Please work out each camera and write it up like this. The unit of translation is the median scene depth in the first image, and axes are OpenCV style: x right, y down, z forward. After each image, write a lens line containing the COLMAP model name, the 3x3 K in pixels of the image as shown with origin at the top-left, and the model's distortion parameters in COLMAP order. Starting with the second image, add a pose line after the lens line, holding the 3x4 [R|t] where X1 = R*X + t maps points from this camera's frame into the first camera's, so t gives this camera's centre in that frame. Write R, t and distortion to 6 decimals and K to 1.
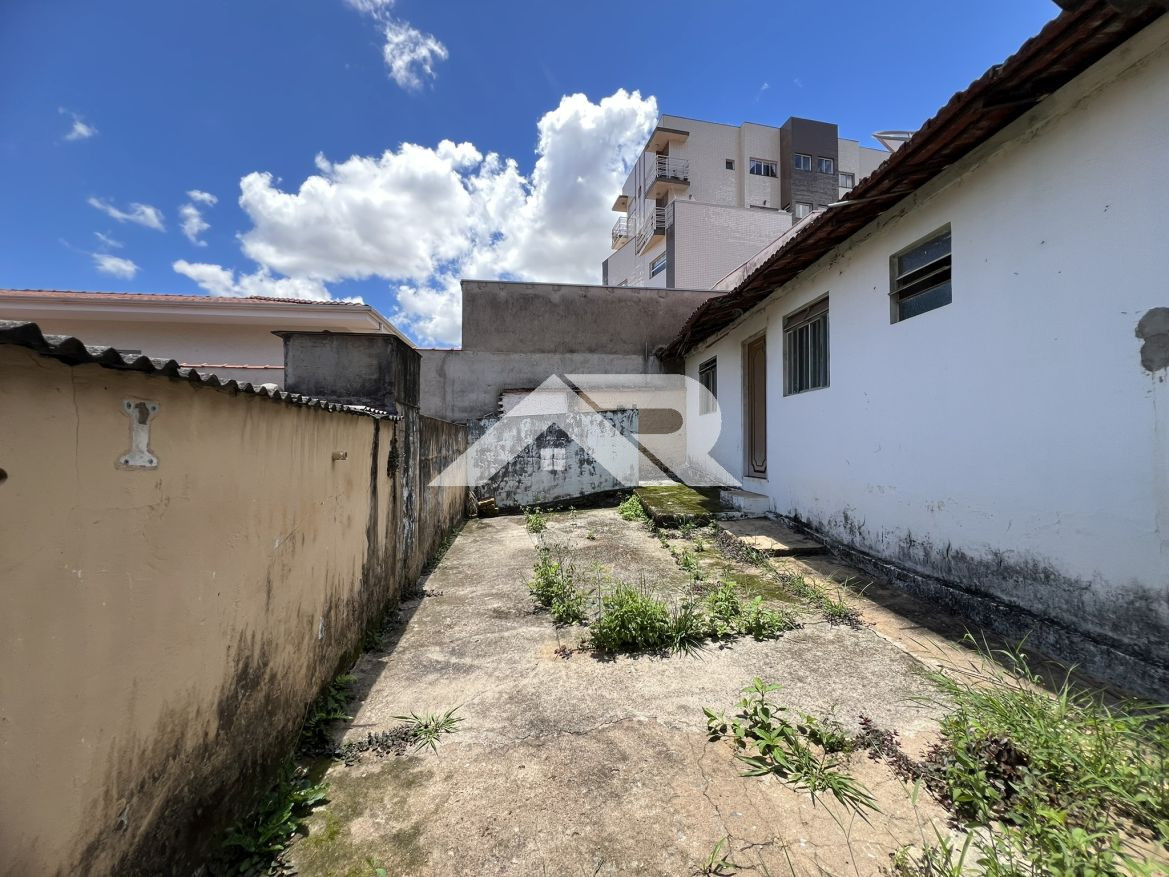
lens RADIAL K [[468.4, 0, 580.9], [0, 468.4, 439.9], [0, 0, 1]] dist [-0.000694, 0.000010]
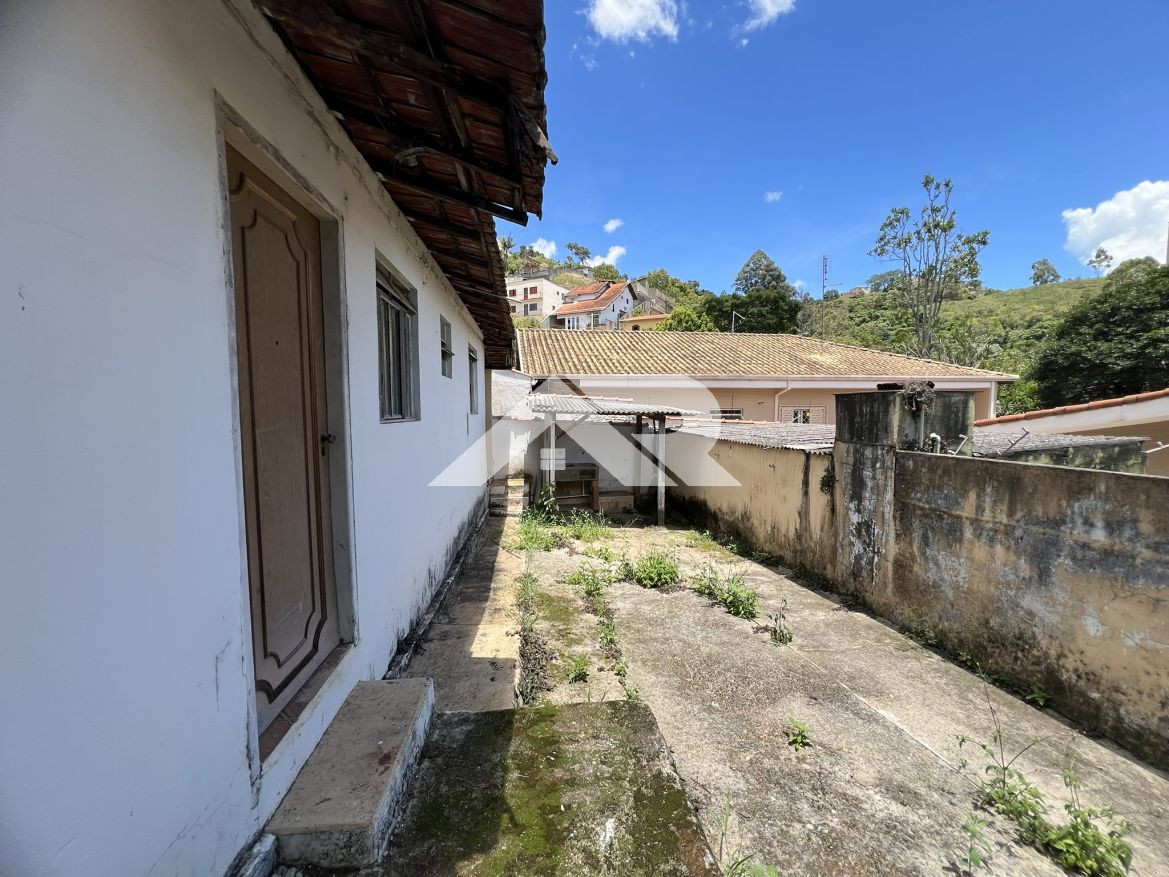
lens RADIAL K [[468.4, 0, 586.9], [0, 468.4, 441.7], [0, 0, 1]] dist [-0.000694, 0.000010]
pose [[-0.998416, 0.002370, -0.056211, 0.449467], [-0.000932, 0.998279, 0.058643, -0.177594], [0.056253, 0.058603, -0.996695, 2.578005]]
